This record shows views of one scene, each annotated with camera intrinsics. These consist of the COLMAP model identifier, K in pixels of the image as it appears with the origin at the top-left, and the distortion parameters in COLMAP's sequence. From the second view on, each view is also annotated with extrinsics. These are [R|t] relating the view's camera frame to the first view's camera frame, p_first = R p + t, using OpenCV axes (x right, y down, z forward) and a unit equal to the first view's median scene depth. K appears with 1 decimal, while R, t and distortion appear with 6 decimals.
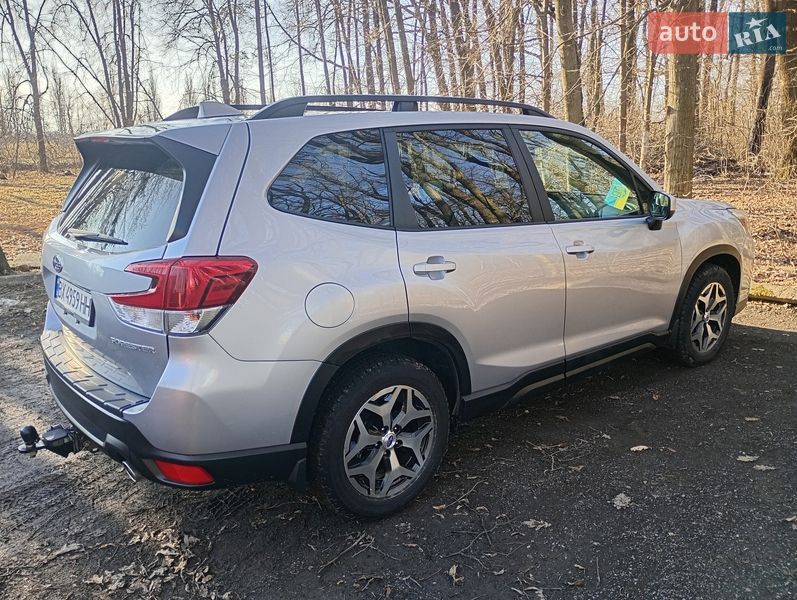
lens RADIAL K [[661.3, 0, 411.9], [0, 661.3, 302.7], [0, 0, 1]] dist [0.036717, -0.009245]
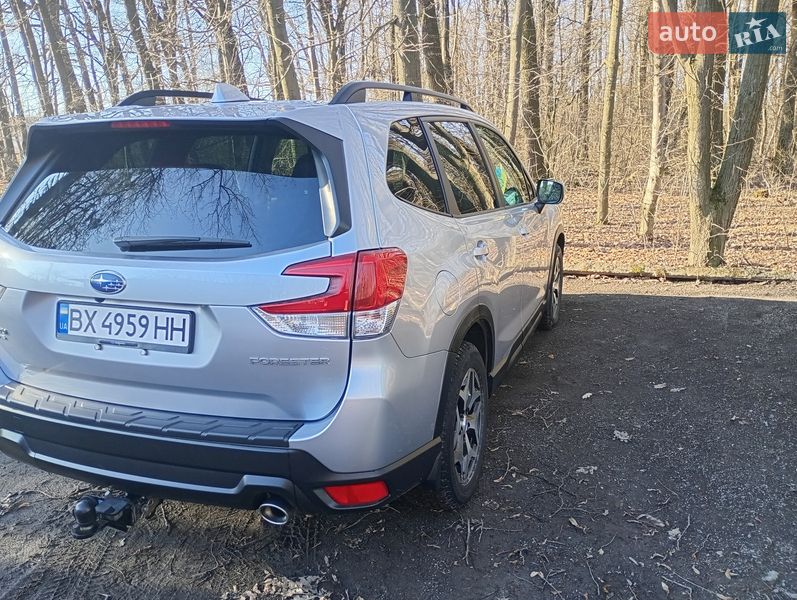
lens RADIAL K [[661.3, 0, 411.9], [0, 661.3, 302.7], [0, 0, 1]] dist [0.036717, -0.009245]
pose [[0.865027, -0.118455, 0.487542, -0.644521], [0.124746, 0.991993, 0.019687, -0.007244], [-0.485970, 0.043790, 0.872878, 0.165577]]
